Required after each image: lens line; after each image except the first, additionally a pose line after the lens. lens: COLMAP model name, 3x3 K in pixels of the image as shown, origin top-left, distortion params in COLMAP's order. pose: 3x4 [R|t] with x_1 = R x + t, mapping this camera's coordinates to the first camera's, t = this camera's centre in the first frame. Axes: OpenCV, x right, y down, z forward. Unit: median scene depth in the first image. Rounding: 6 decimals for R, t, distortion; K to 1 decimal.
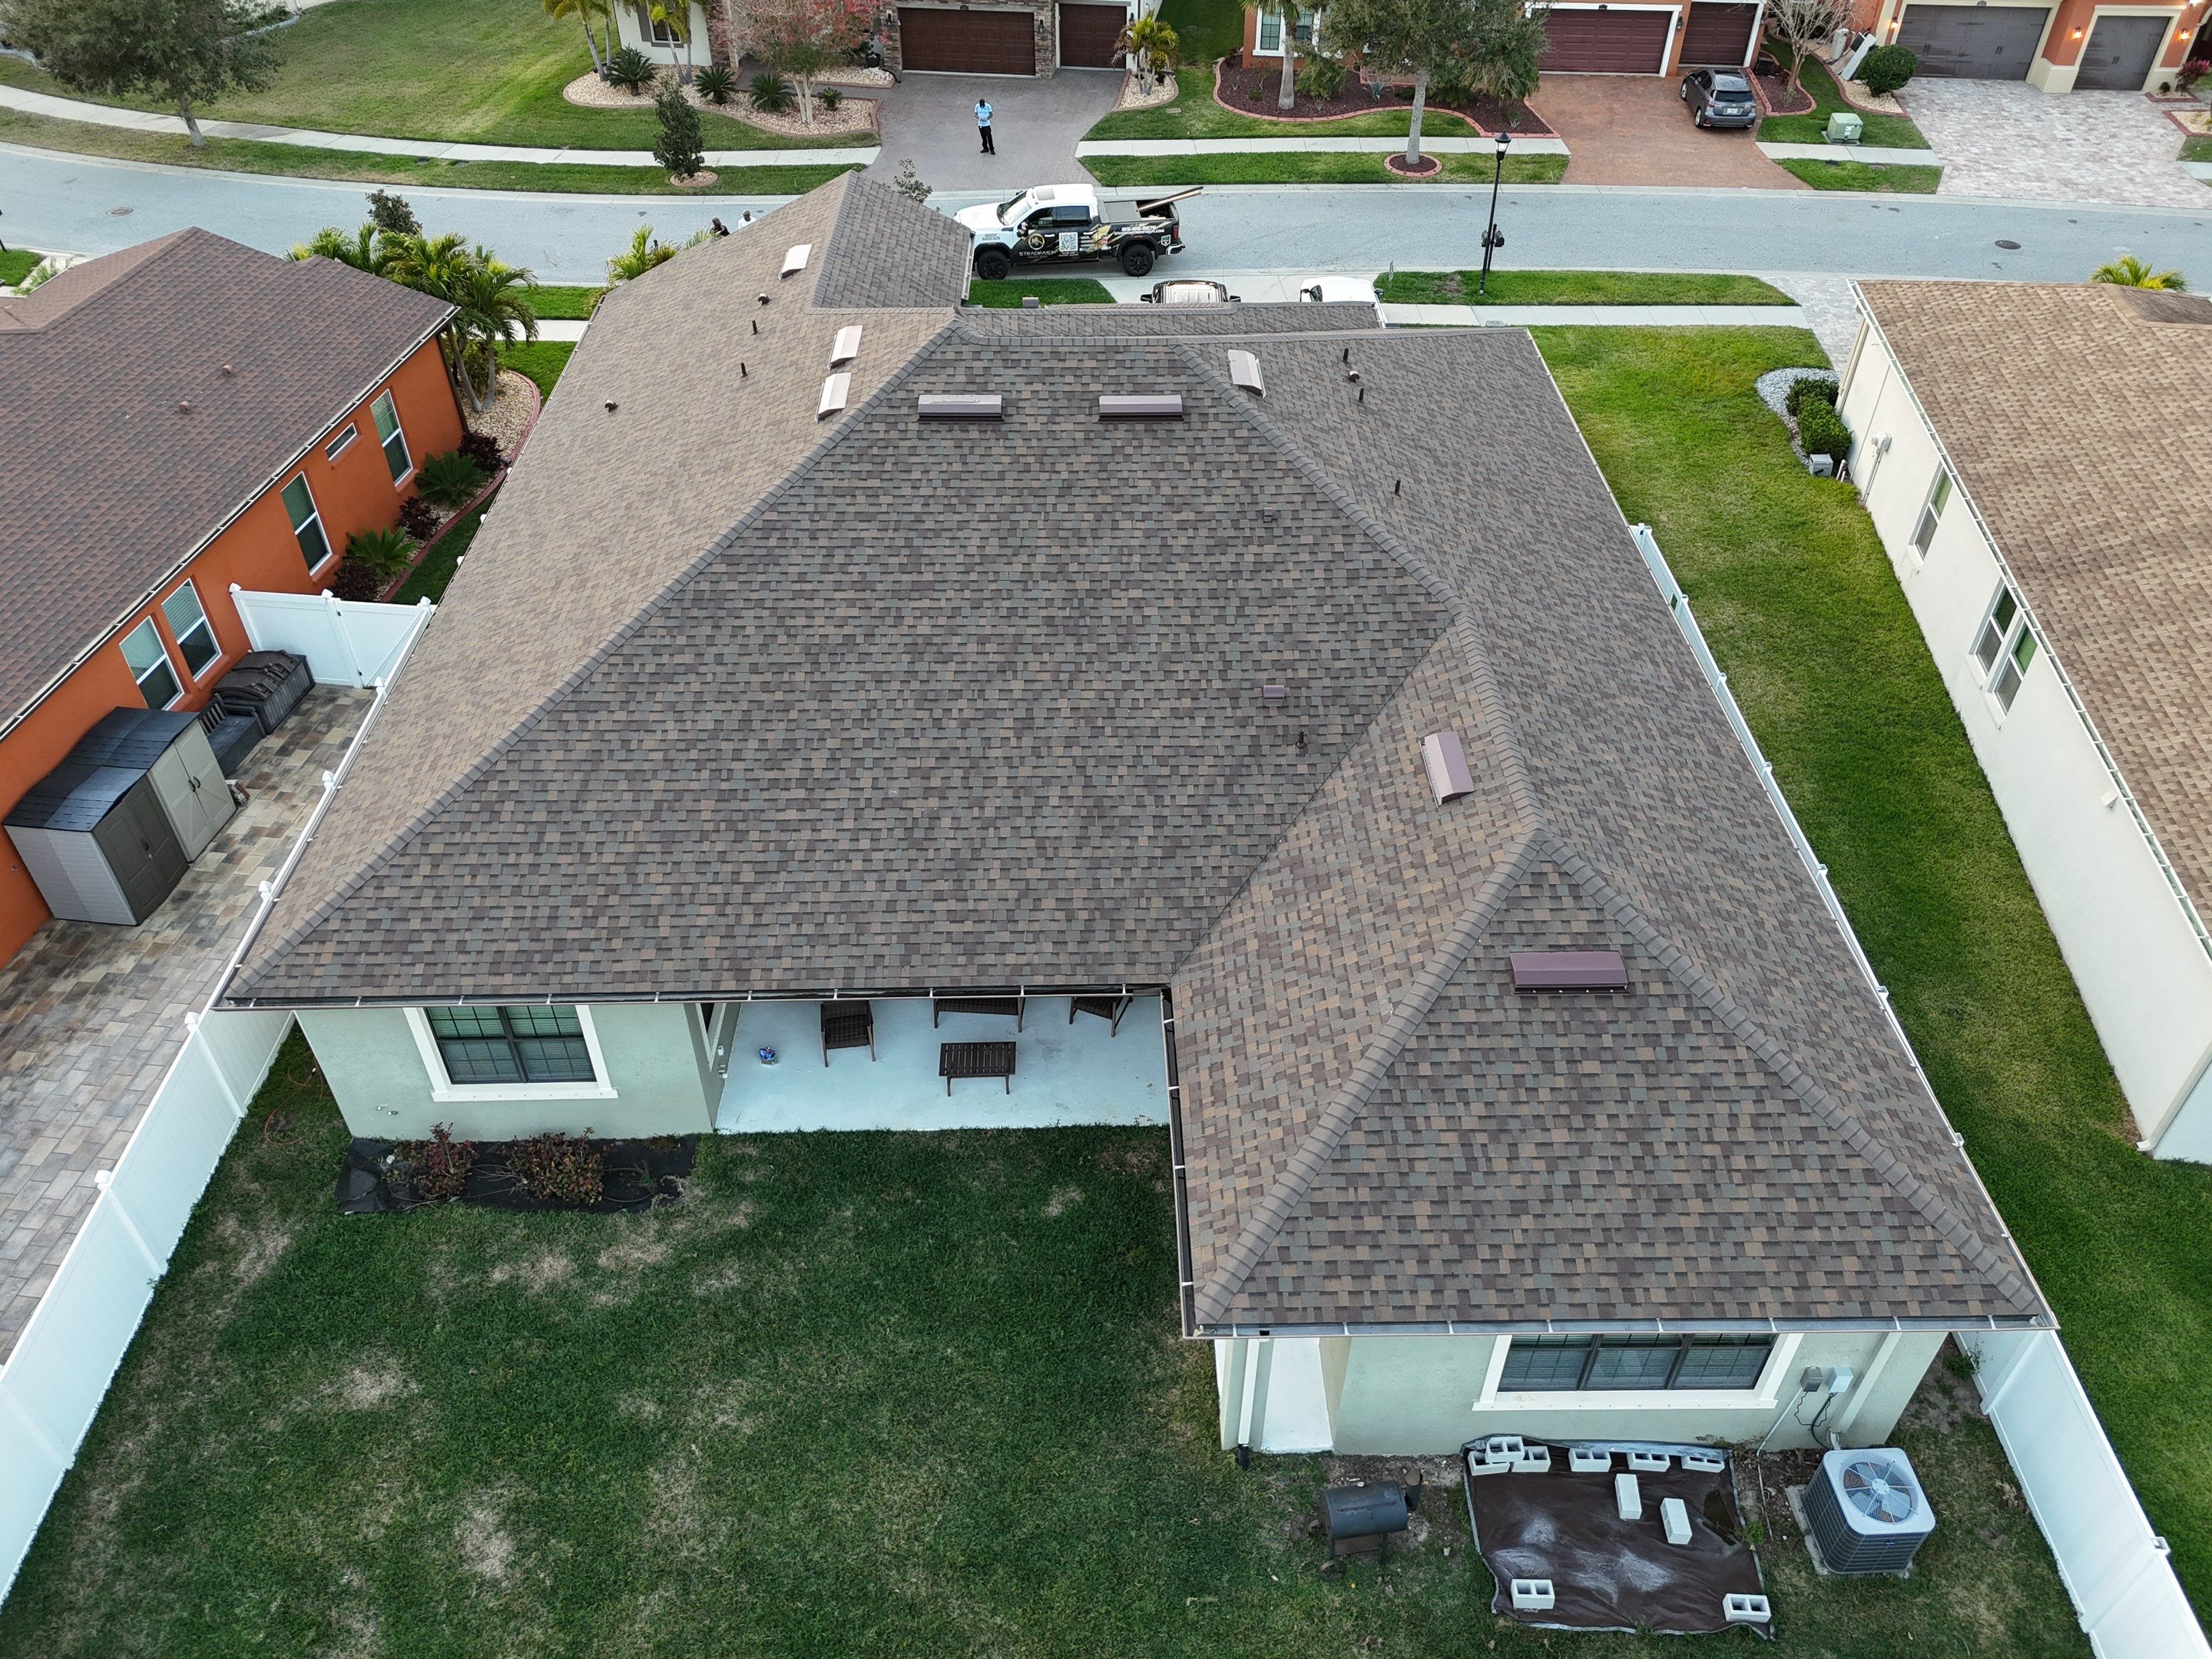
lens RADIAL K [[1627.3, 0, 1113.6], [0, 1627.3, 828.2], [0, 0, 1]] dist [0.071594, -0.061350]
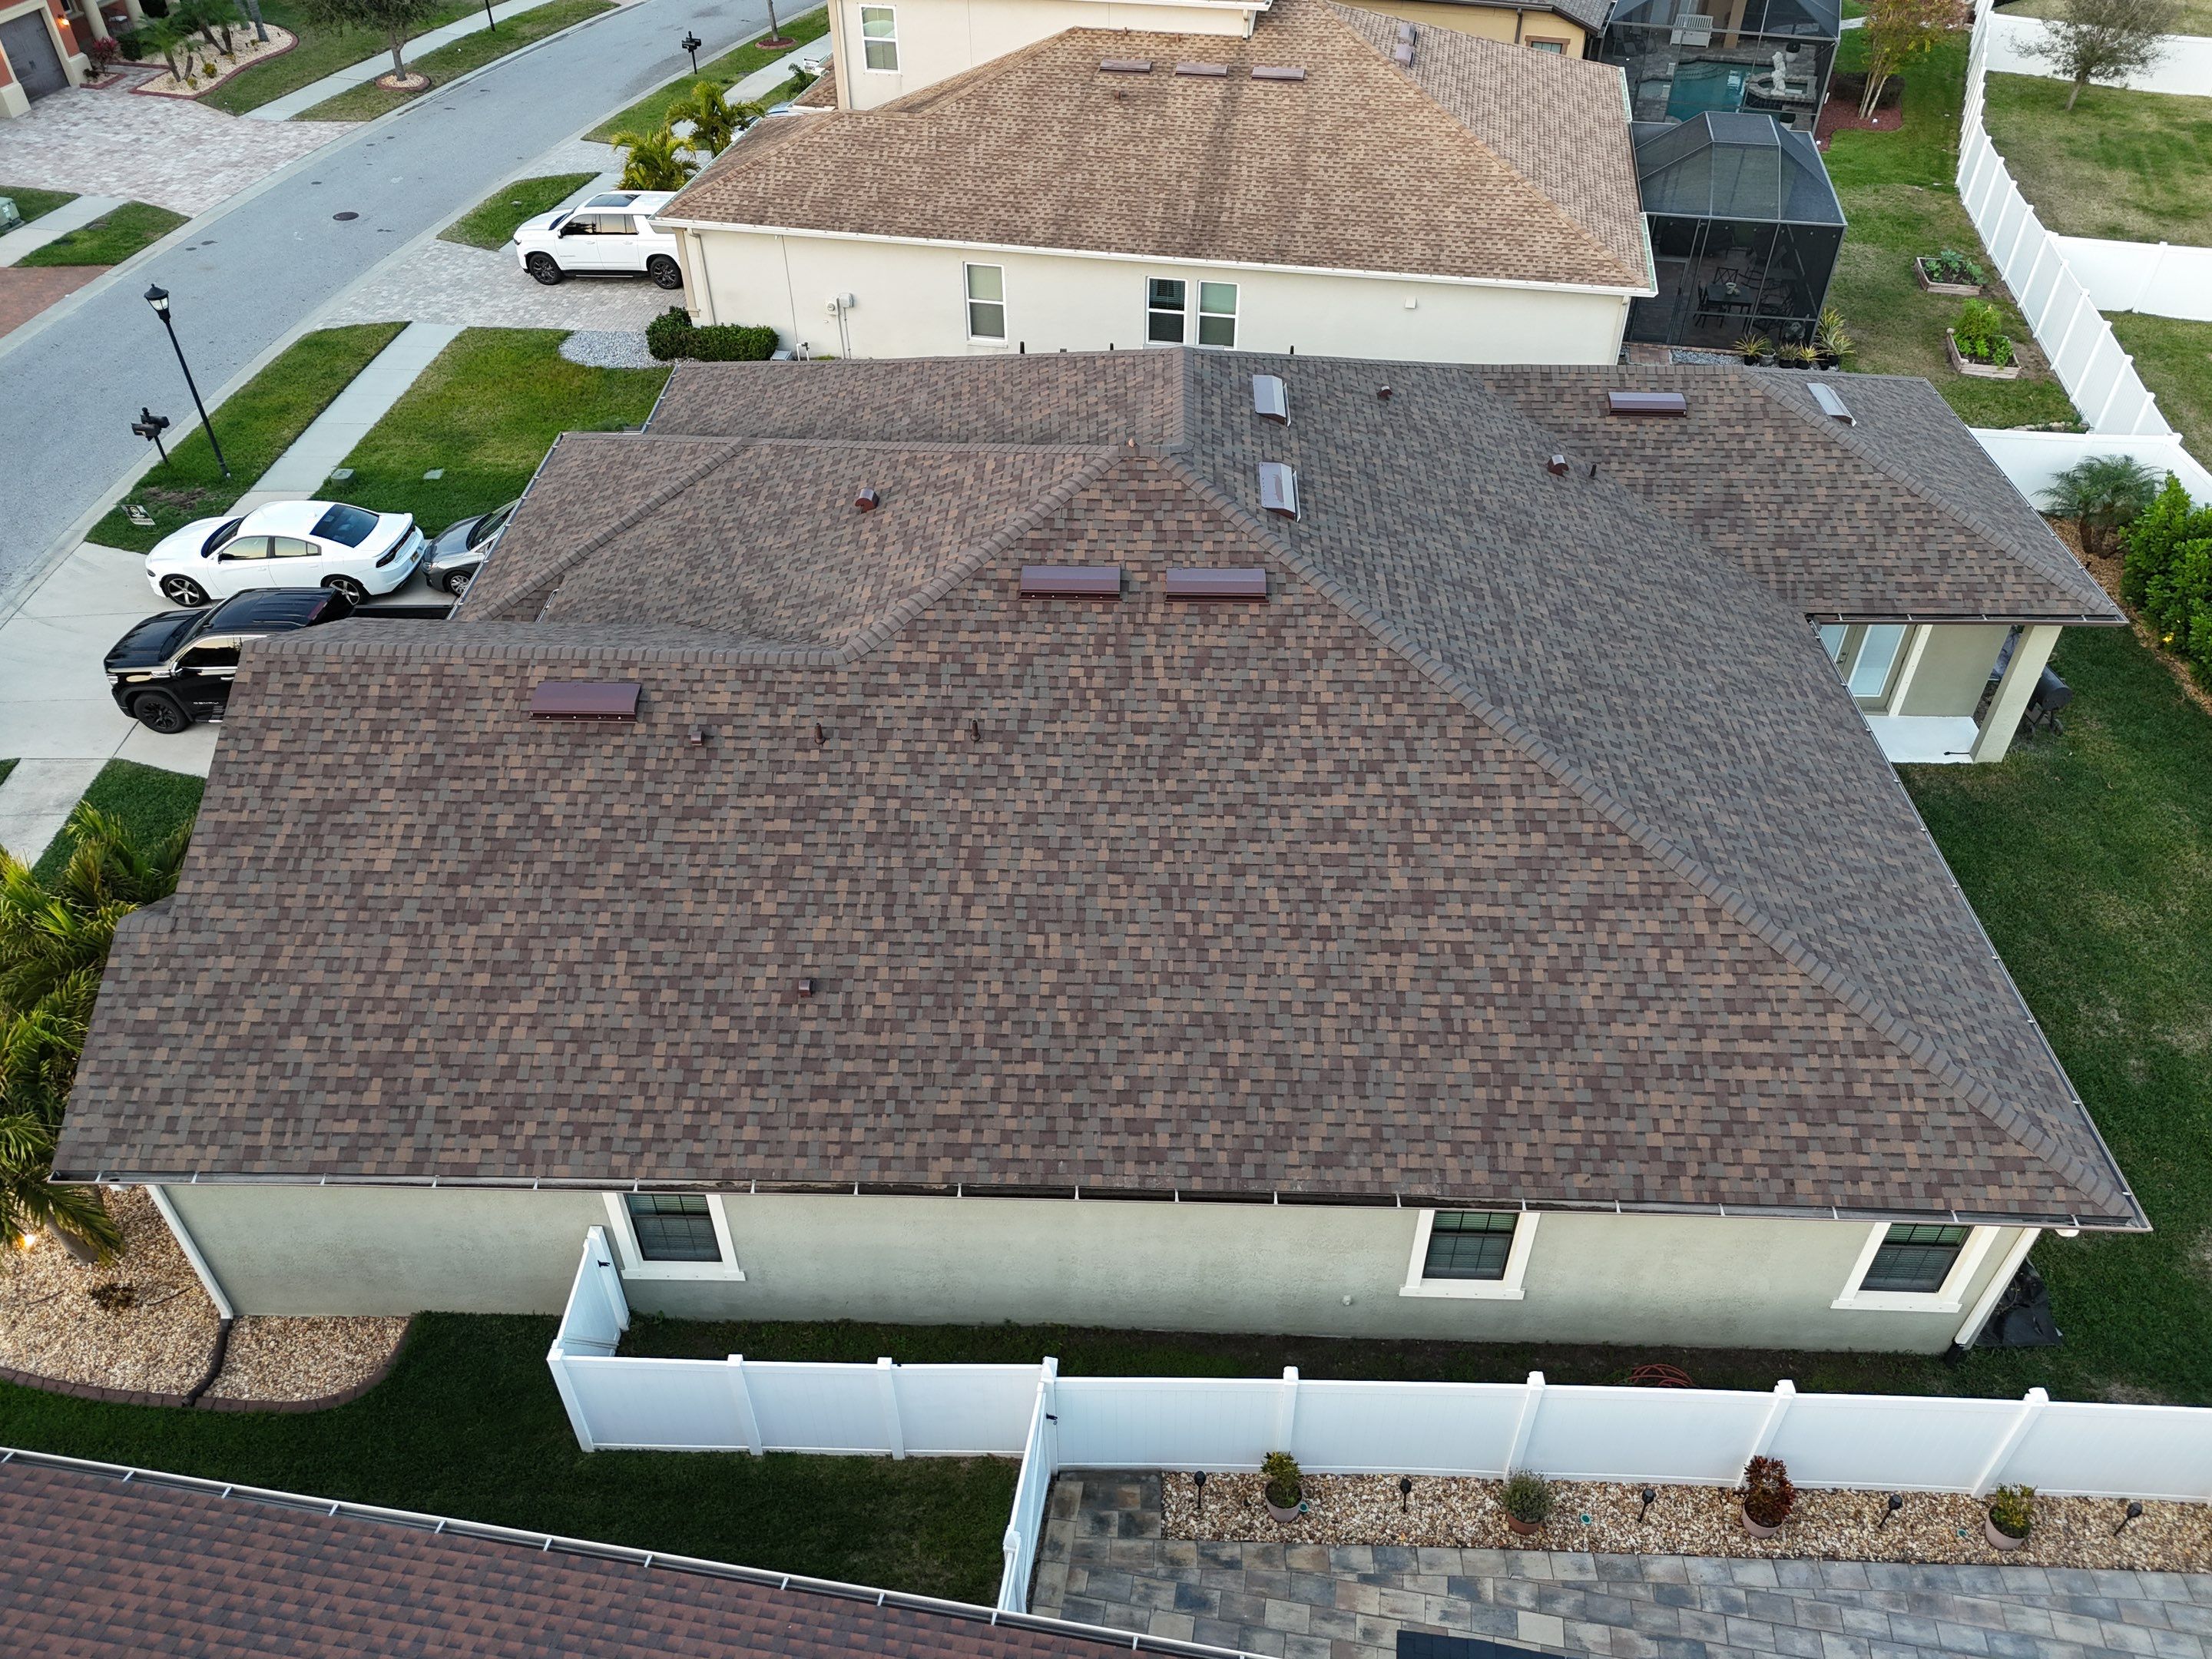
lens RADIAL K [[1627.3, 0, 1115.6], [0, 1627.3, 823.3], [0, 0, 1]] dist [0.071594, -0.061350]
pose [[0.049225, -0.645269, 0.762368, -0.893546], [0.640092, 0.606323, 0.471863, -0.625384], [-0.766719, 0.464759, 0.442878, 0.766322]]
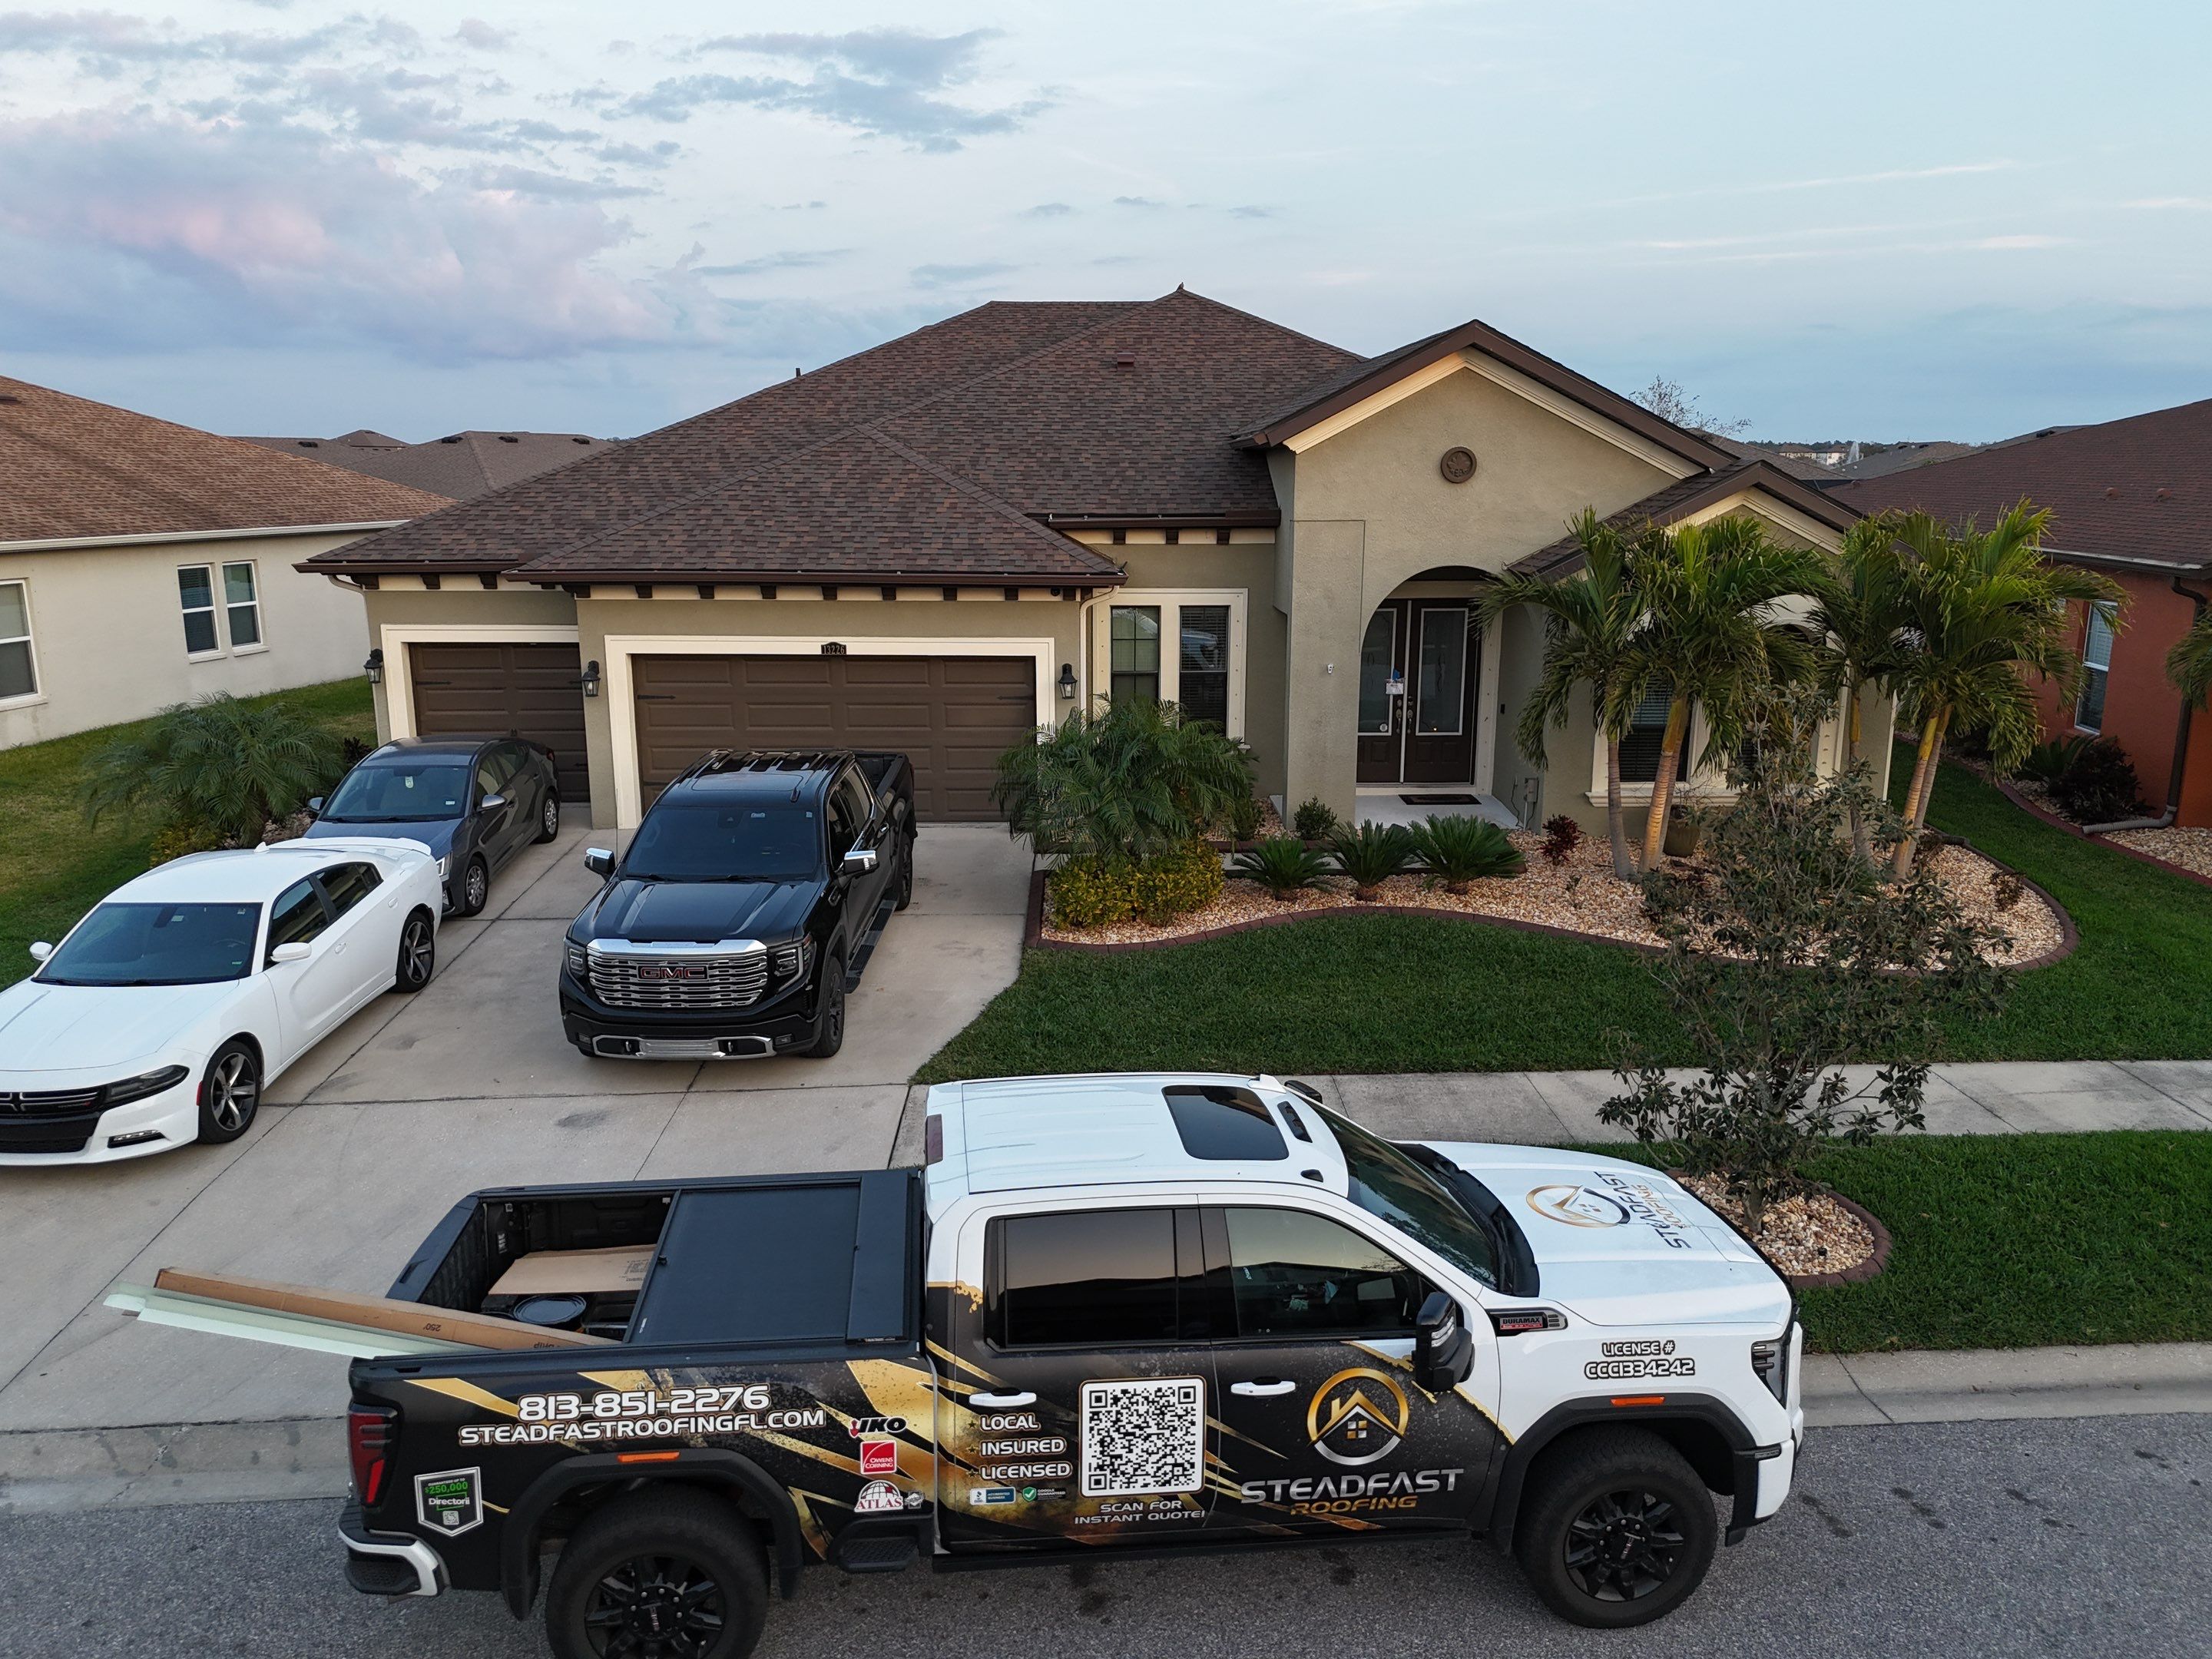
lens RADIAL K [[1627.3, 0, 1117.3], [0, 1627.3, 824.1], [0, 0, 1]] dist [0.071594, -0.061350]
pose [[-0.999968, -0.007439, 0.003051, -0.060745], [-0.002136, 0.611685, 0.791099, -1.040498], [-0.007751, 0.791067, -0.611681, 2.093809]]
